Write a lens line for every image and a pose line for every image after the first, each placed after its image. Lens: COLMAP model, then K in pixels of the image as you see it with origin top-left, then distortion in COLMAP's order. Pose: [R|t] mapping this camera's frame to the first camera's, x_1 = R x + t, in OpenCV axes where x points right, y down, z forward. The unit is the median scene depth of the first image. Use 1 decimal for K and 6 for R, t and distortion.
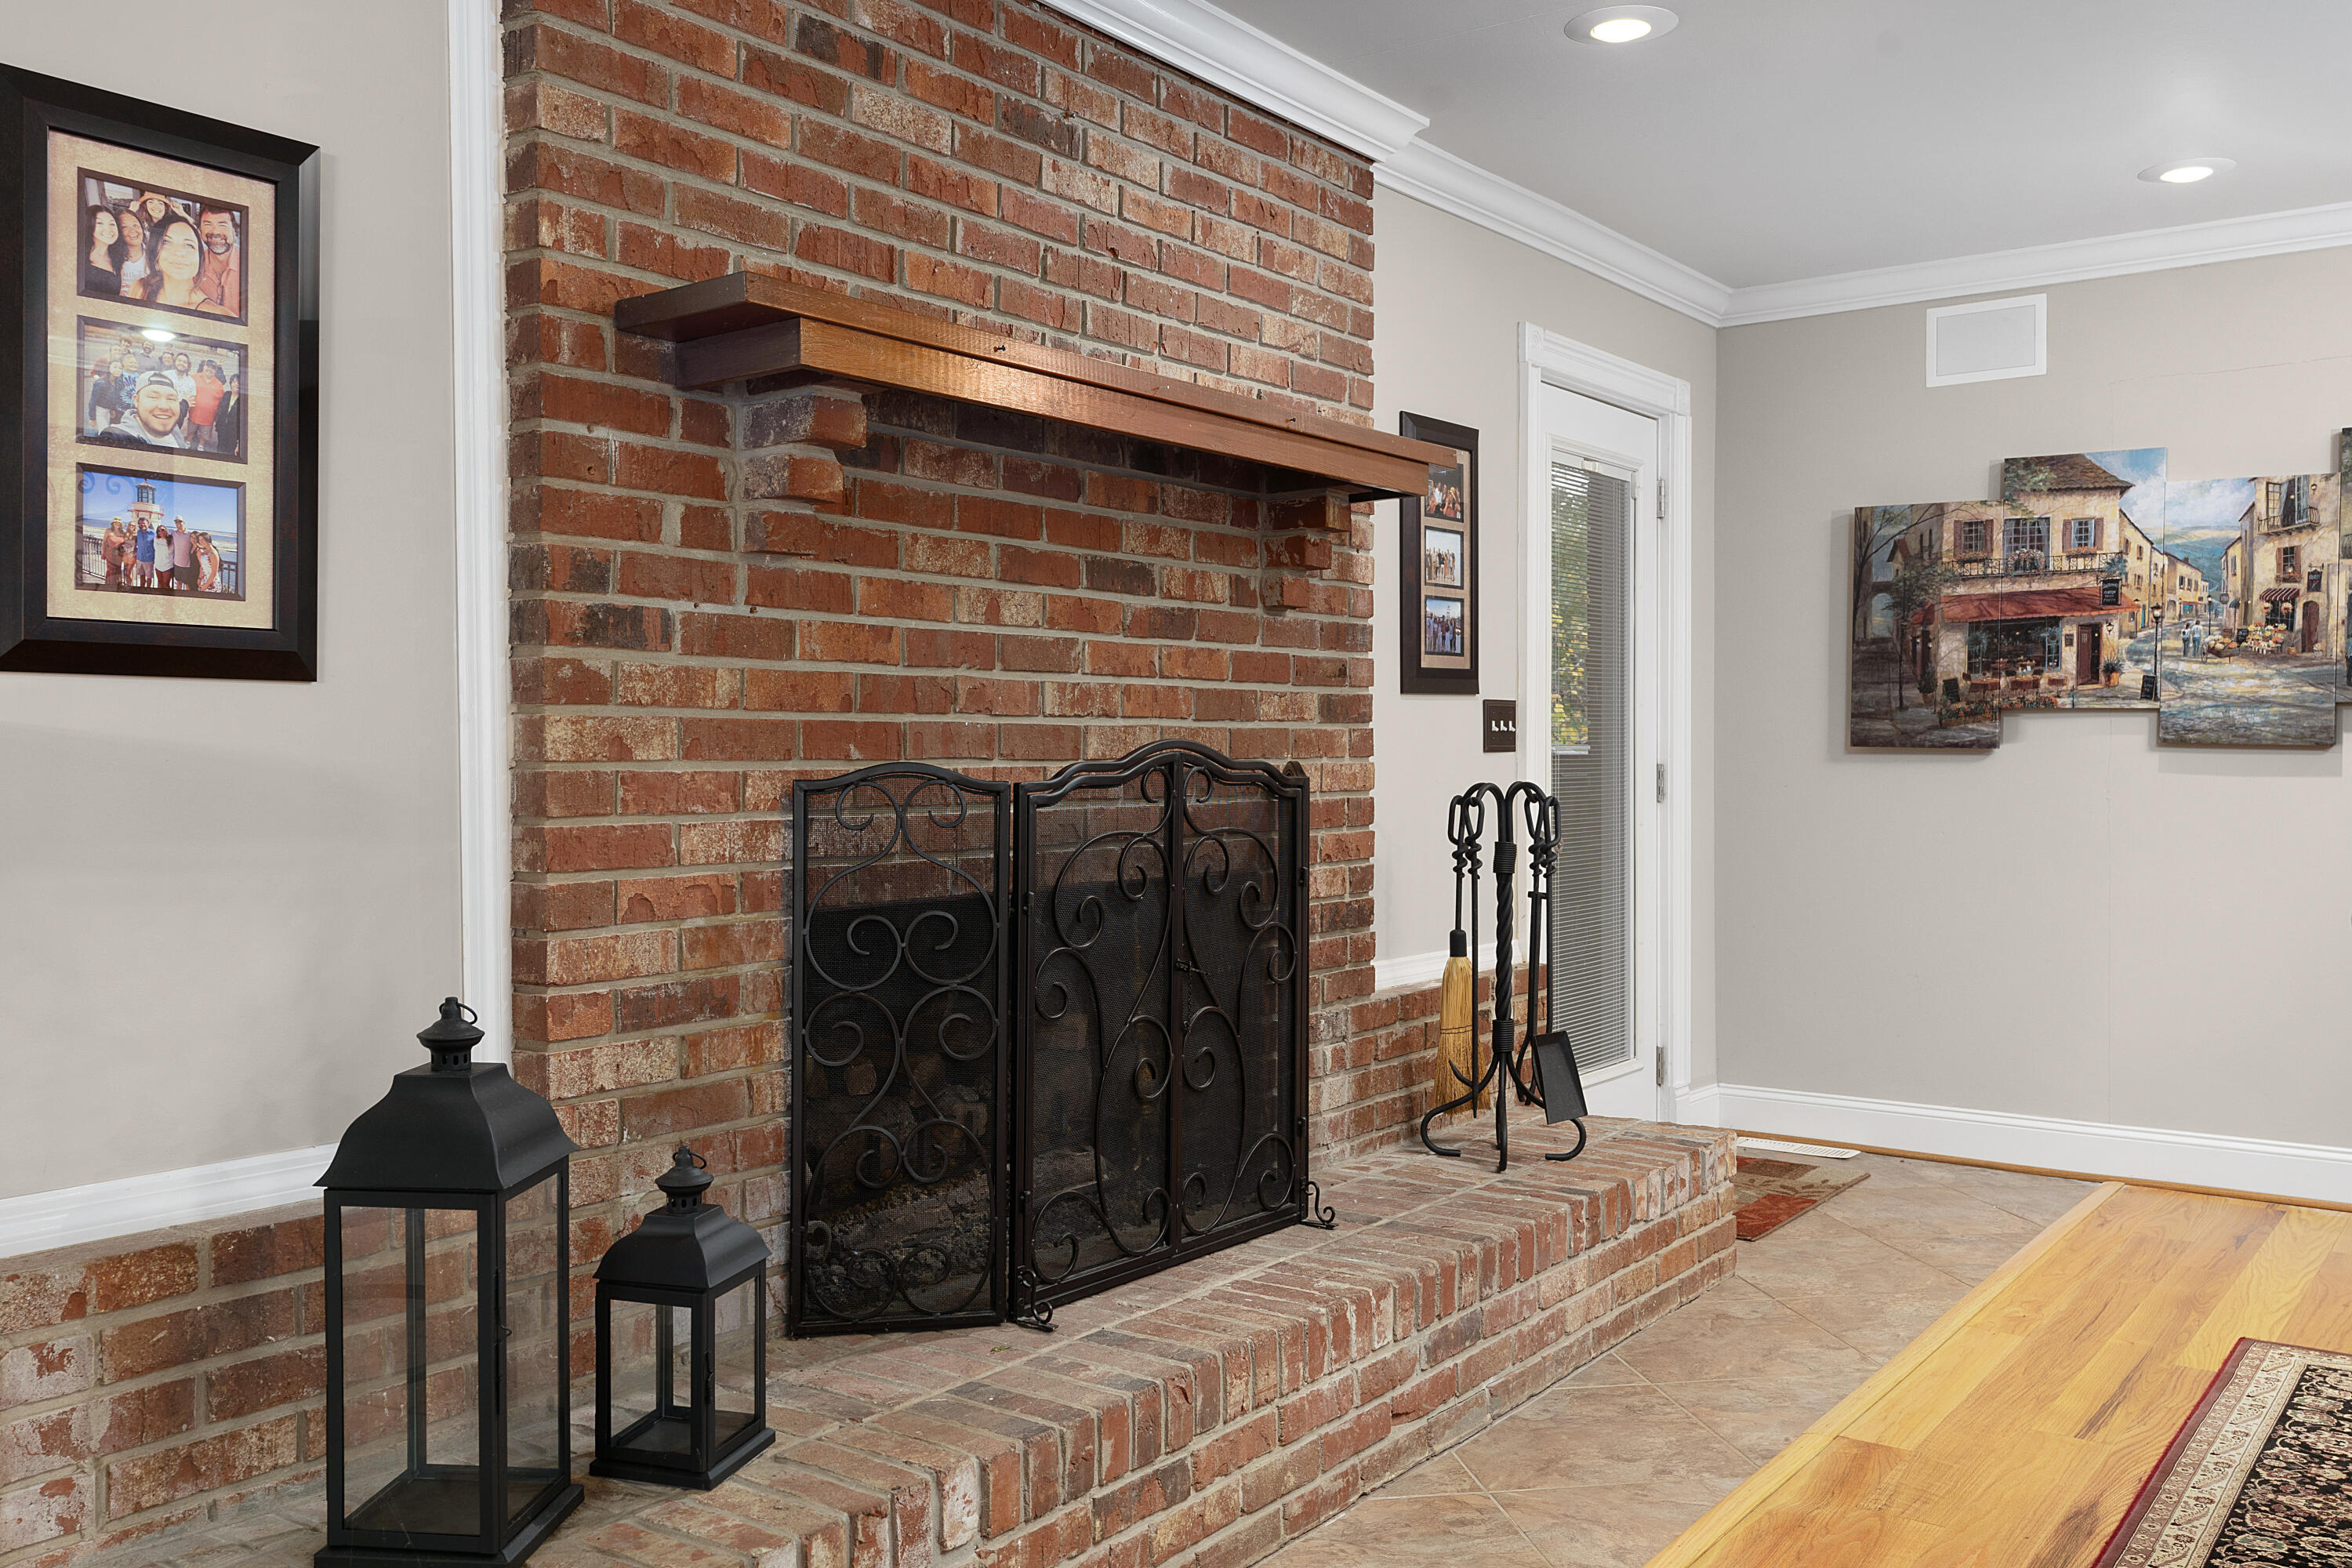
lens RADIAL K [[1955.2, 0, 1172.5], [0, 1955.2, 775.6], [0, 0, 1]] dist [0.002957, -0.002648]
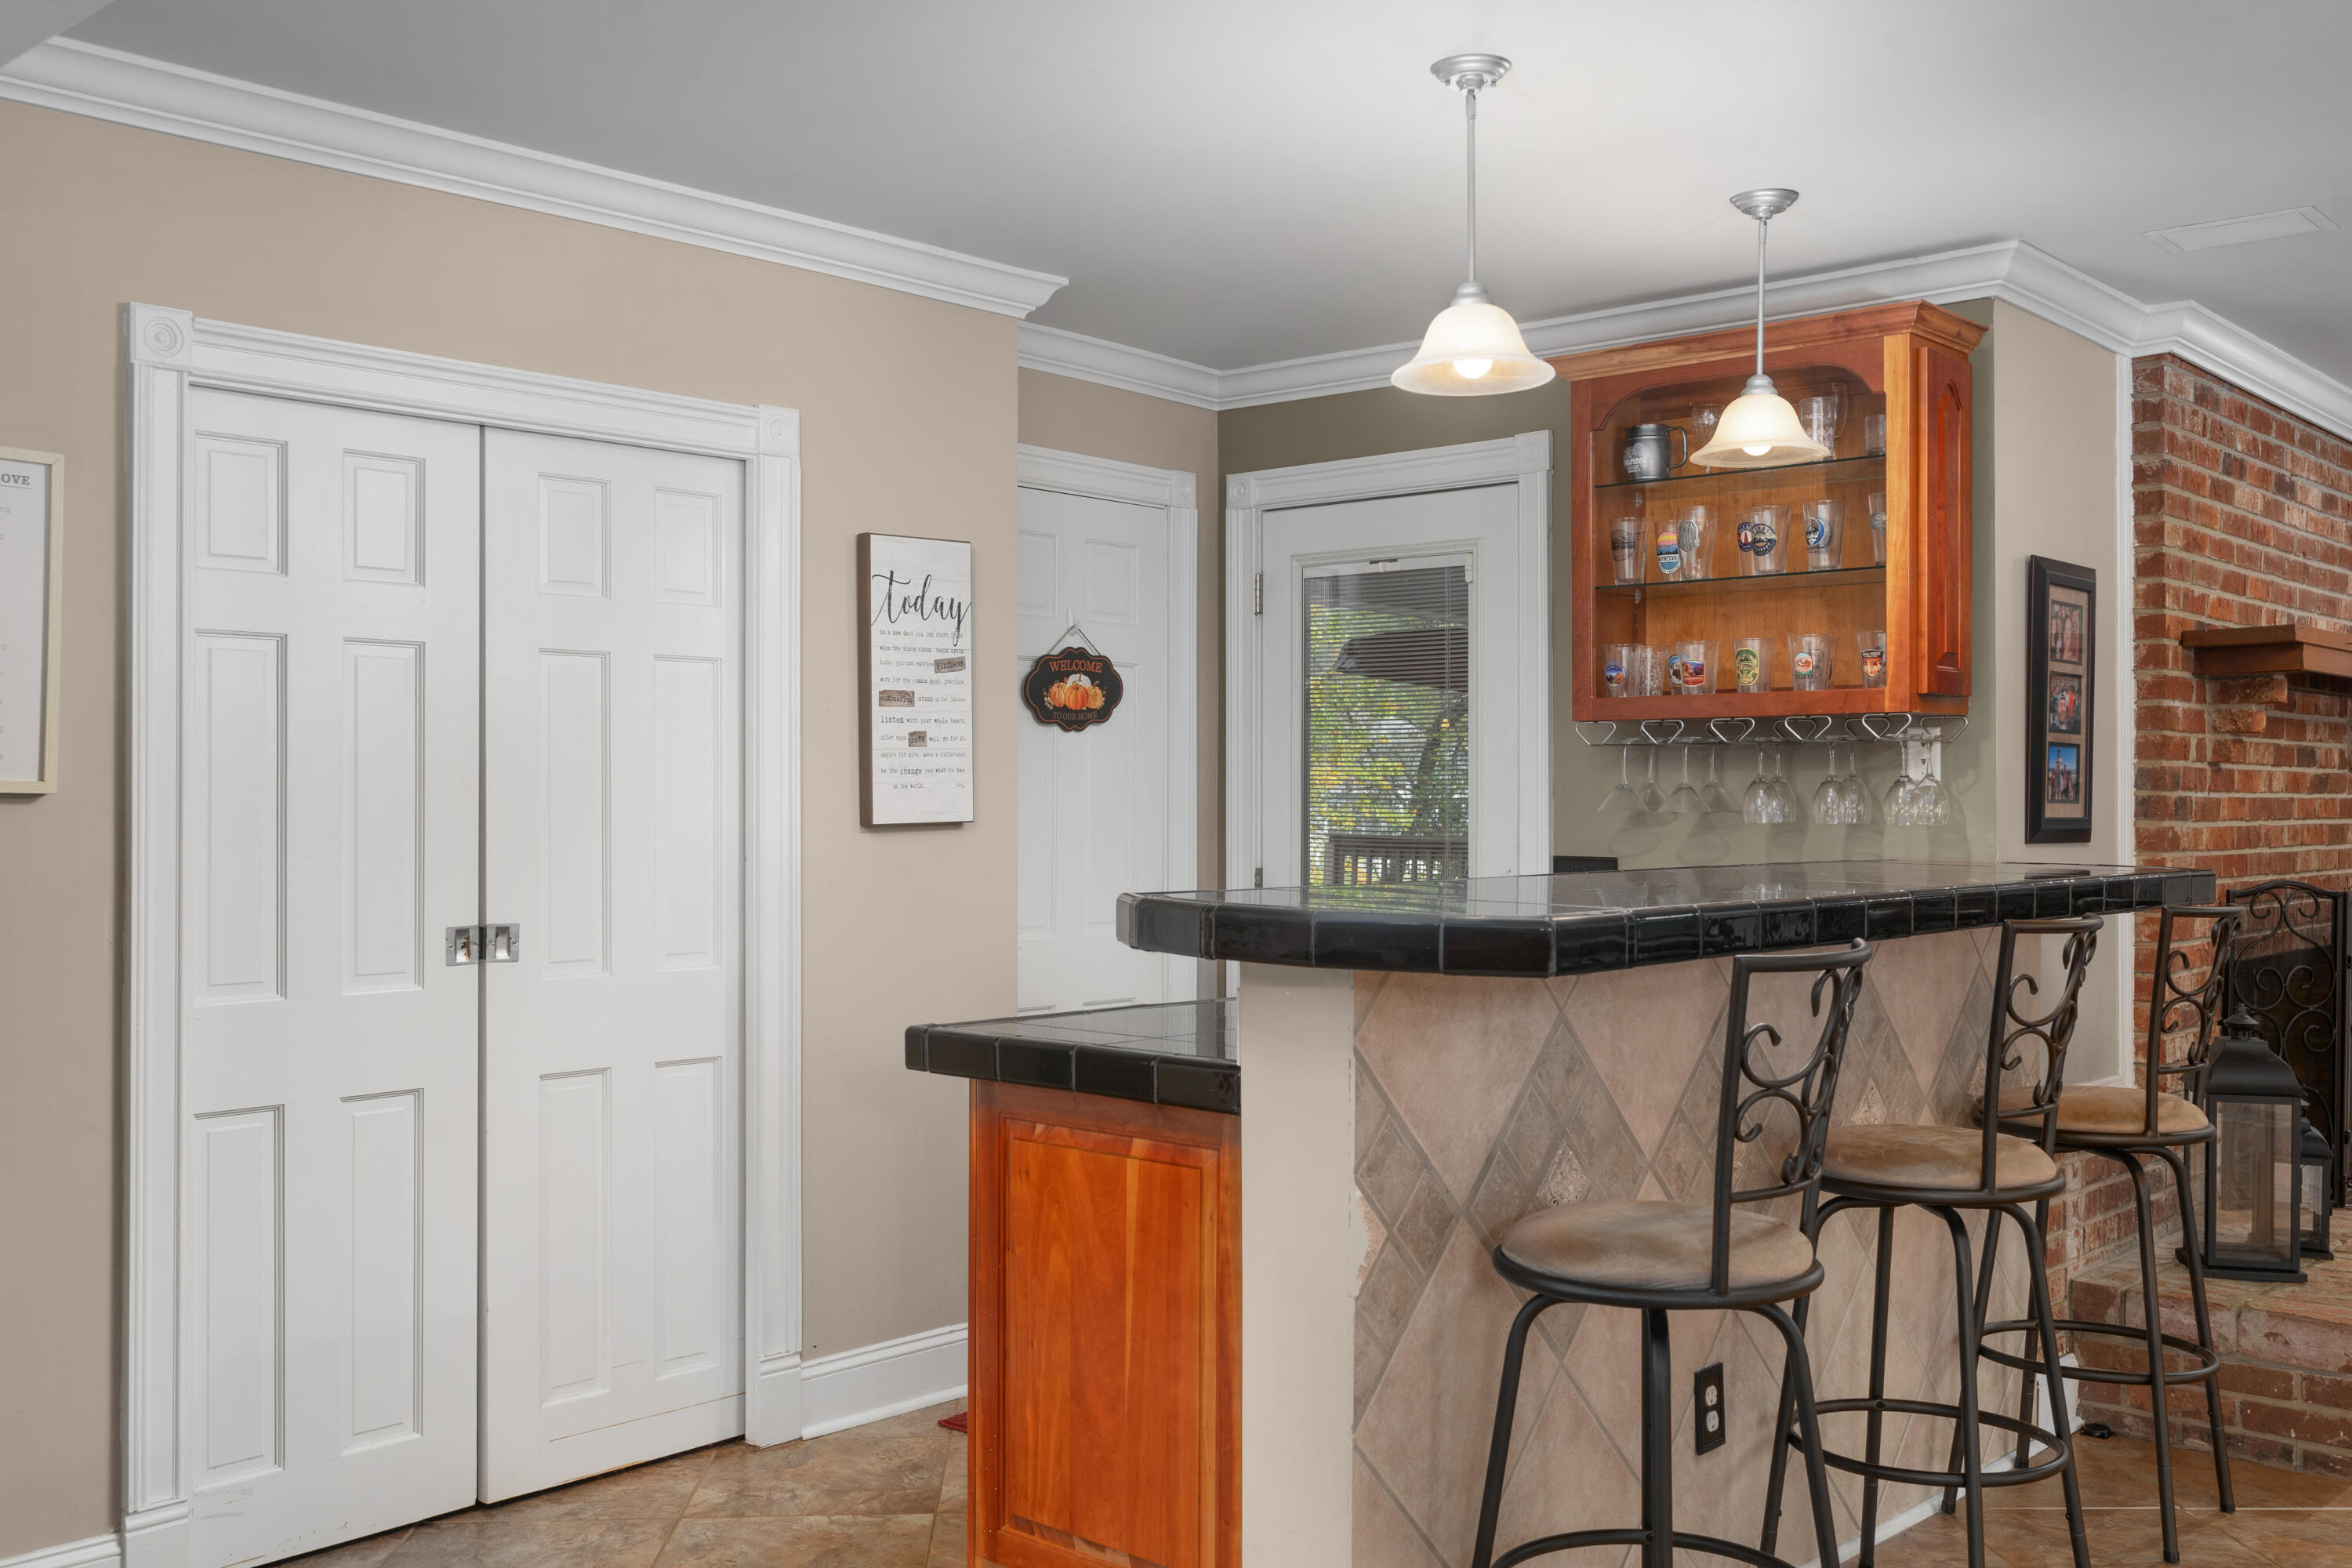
lens RADIAL K [[2123.3, 0, 1178.1], [0, 2123.3, 797.9], [0, 0, 1]] dist [0.041830, 0.000075]
pose [[0.996197, 0.004644, -0.087003, -0.928141], [-0.005743, 0.999907, -0.012384, -0.048442], [0.086938, 0.012836, 0.996131, -0.966302]]
